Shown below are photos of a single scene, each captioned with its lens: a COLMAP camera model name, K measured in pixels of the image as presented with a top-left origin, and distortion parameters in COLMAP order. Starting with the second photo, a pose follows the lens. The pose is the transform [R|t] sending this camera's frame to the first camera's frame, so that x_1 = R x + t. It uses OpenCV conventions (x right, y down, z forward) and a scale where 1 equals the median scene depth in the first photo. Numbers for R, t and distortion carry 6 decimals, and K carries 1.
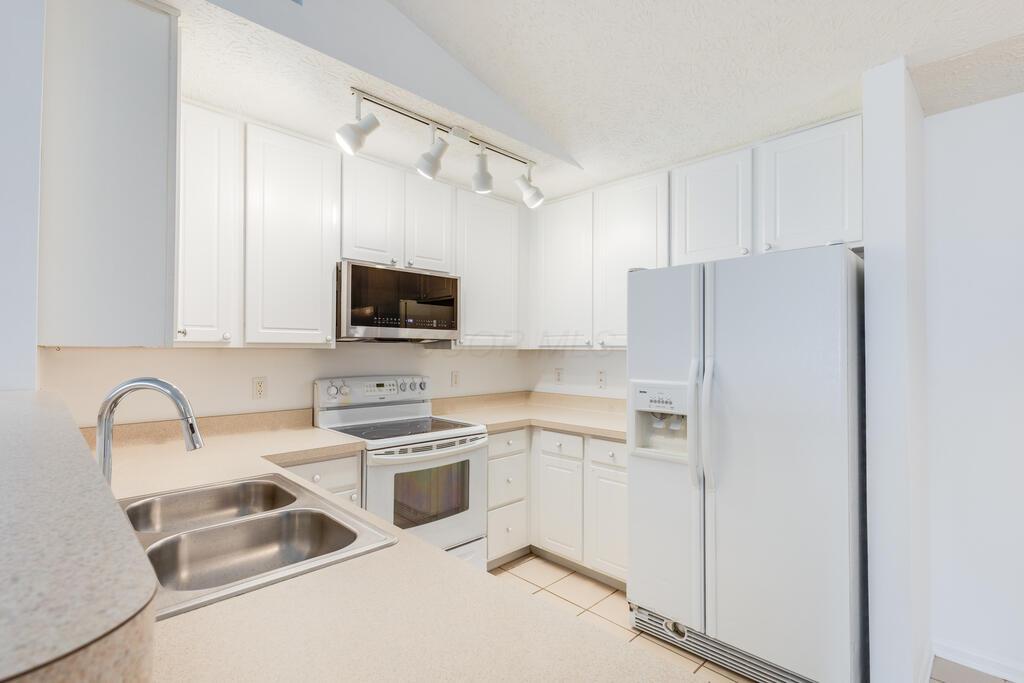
lens RADIAL K [[464.9, 0, 499.7], [0, 464.9, 340.7], [0, 0, 1]] dist [0.001048, 0.000013]
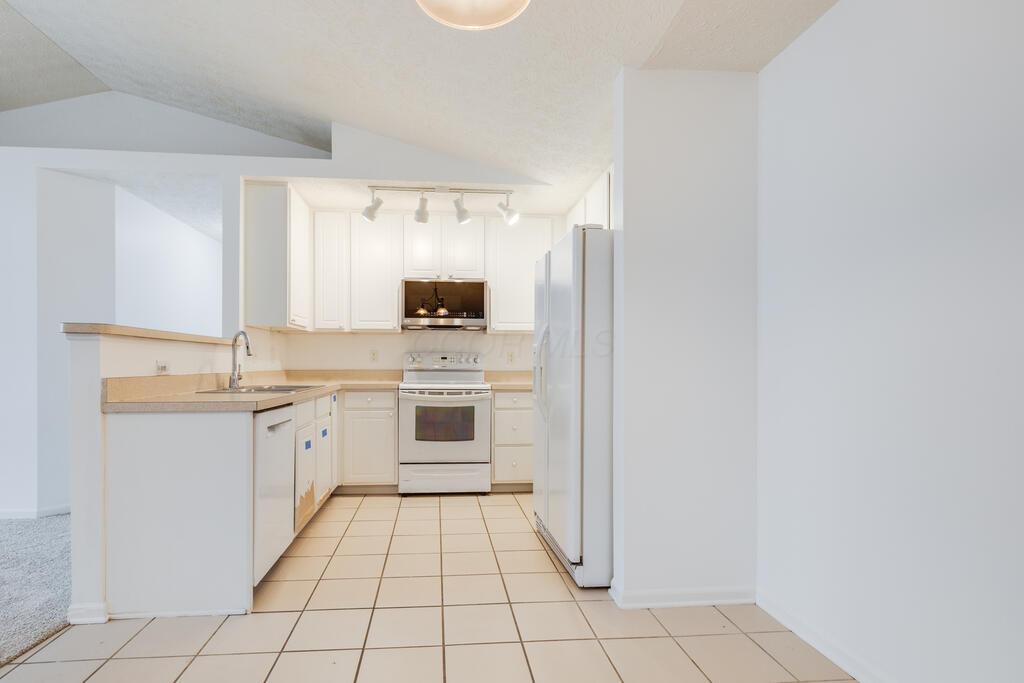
lens RADIAL K [[488.3, 0, 494.4], [0, 488.3, 364.2], [0, 0, 1]] dist [0.001257, -0.000471]
pose [[0.779601, -0.002164, -0.626273, 0.939685], [0.012047, 0.999861, 0.011541, 0.107050], [0.626161, -0.016542, 0.779519, -0.151892]]
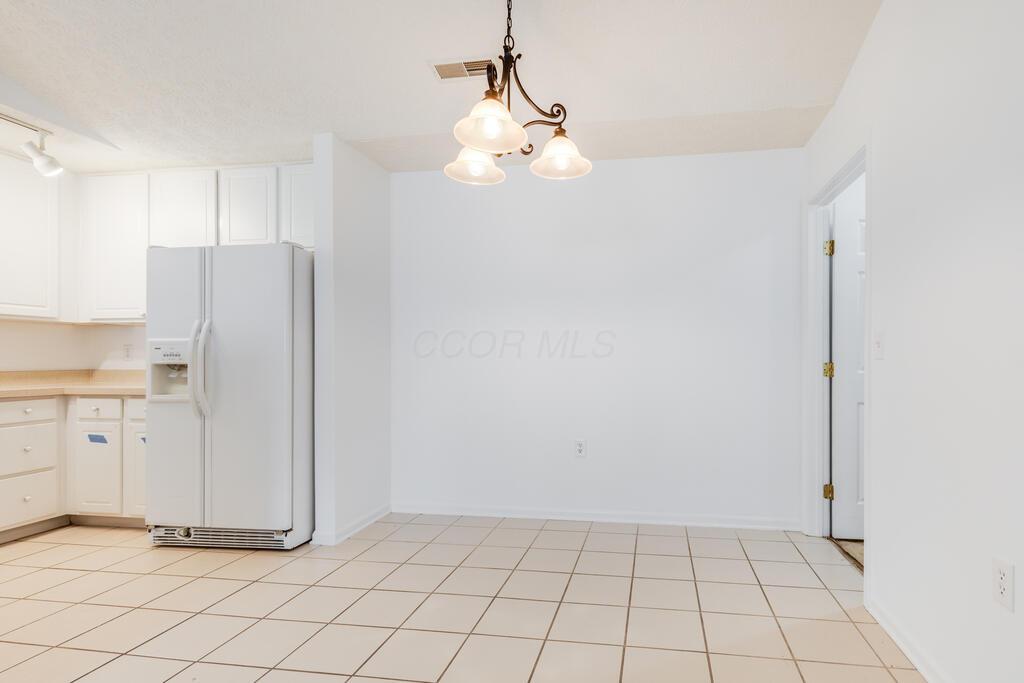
lens RADIAL K [[498.6, 0, 579.6], [0, 498.6, 357.1], [0, 0, 1]] dist [0.001329, -0.000803]
pose [[0.788895, -0.006789, 0.614491, 0.321290], [-0.002520, 0.999895, 0.014282, 0.095378], [-0.614523, -0.012816, 0.788795, -0.599266]]
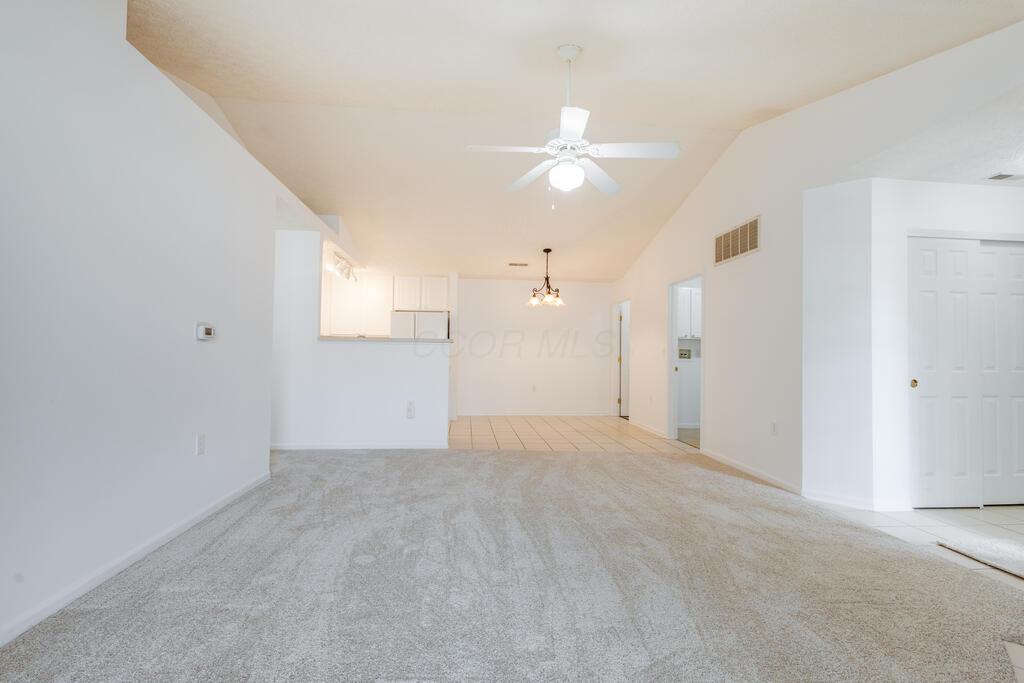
lens RADIAL K [[482.8, 0, 510.7], [0, 482.8, 326.3], [0, 0, 1]] dist [0.000759, -0.001677]
pose [[0.609373, 0.045823, 0.791558, -1.685633], [-0.025737, 0.998946, -0.038015, 0.054987], [-0.792466, 0.002793, 0.609910, -1.509660]]
